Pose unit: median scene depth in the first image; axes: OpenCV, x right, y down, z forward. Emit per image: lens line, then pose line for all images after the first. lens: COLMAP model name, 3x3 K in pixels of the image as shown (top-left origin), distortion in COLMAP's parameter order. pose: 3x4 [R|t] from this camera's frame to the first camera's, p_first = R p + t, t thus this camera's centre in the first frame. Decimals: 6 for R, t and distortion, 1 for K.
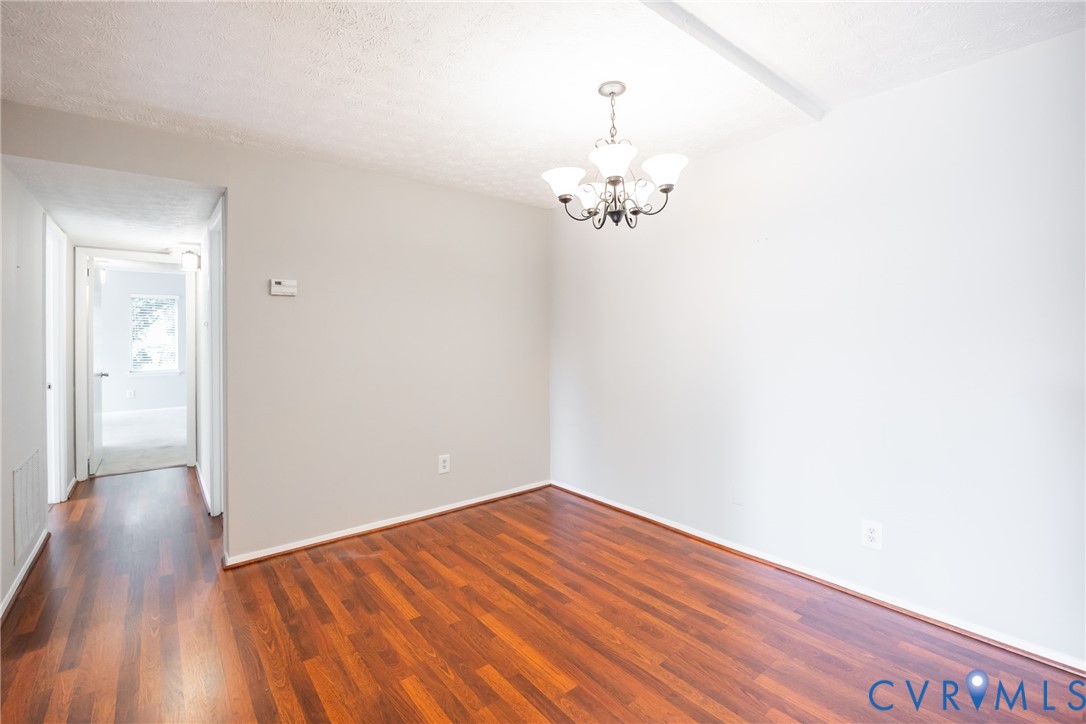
lens RADIAL K [[494.9, 0, 541.4], [0, 494.9, 340.3], [0, 0, 1]] dist [-0.011493, 0.000607]
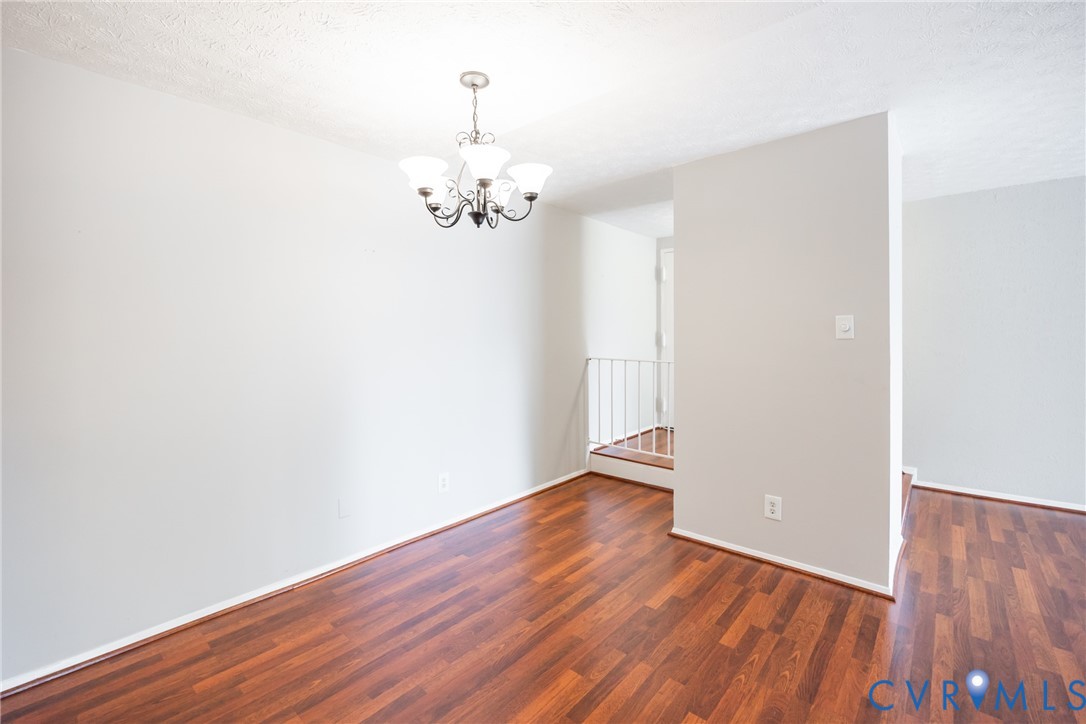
lens RADIAL K [[470.0, 0, 548.0], [0, 470.0, 344.2], [0, 0, 1]] dist [-0.002541, -0.000087]
pose [[-0.192513, -0.005906, 0.981277, -0.710949], [0.009938, 0.999919, 0.007968, -0.010398], [-0.981244, 0.011286, -0.192439, 0.961955]]
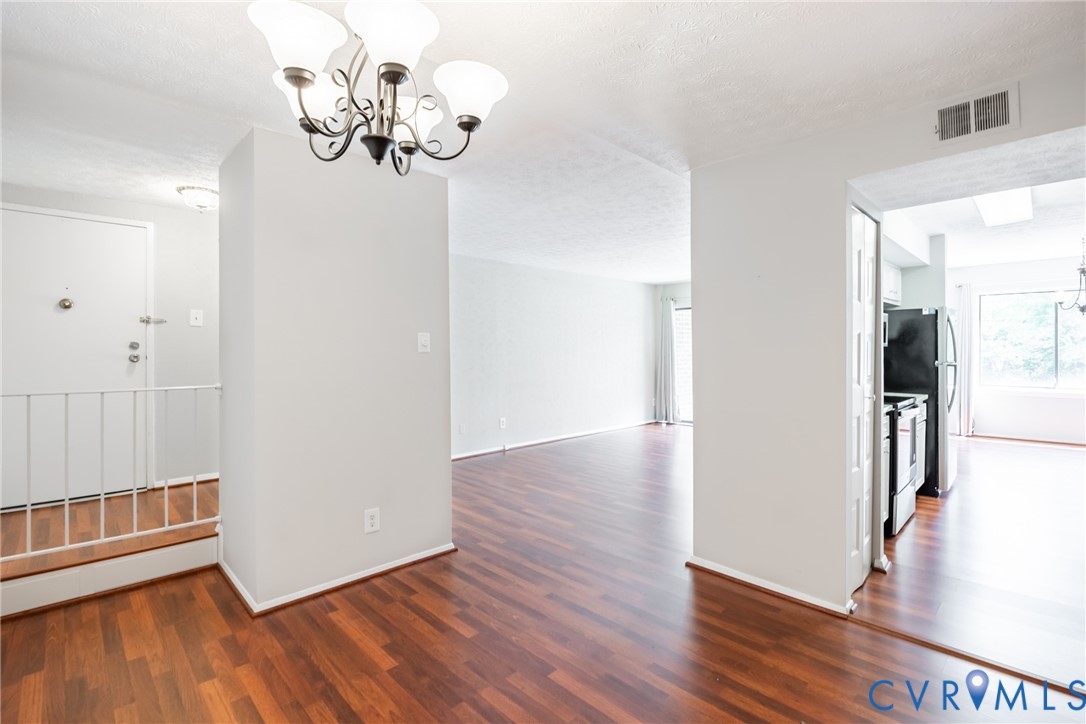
lens RADIAL K [[494.9, 0, 539.0], [0, 494.9, 351.5], [0, 0, 1]] dist [-0.011493, 0.000607]
pose [[-0.994770, 0.013361, -0.101258, 0.029063], [0.012922, 0.999904, 0.004993, -0.012968], [0.101315, 0.003658, -0.994848, 1.462716]]
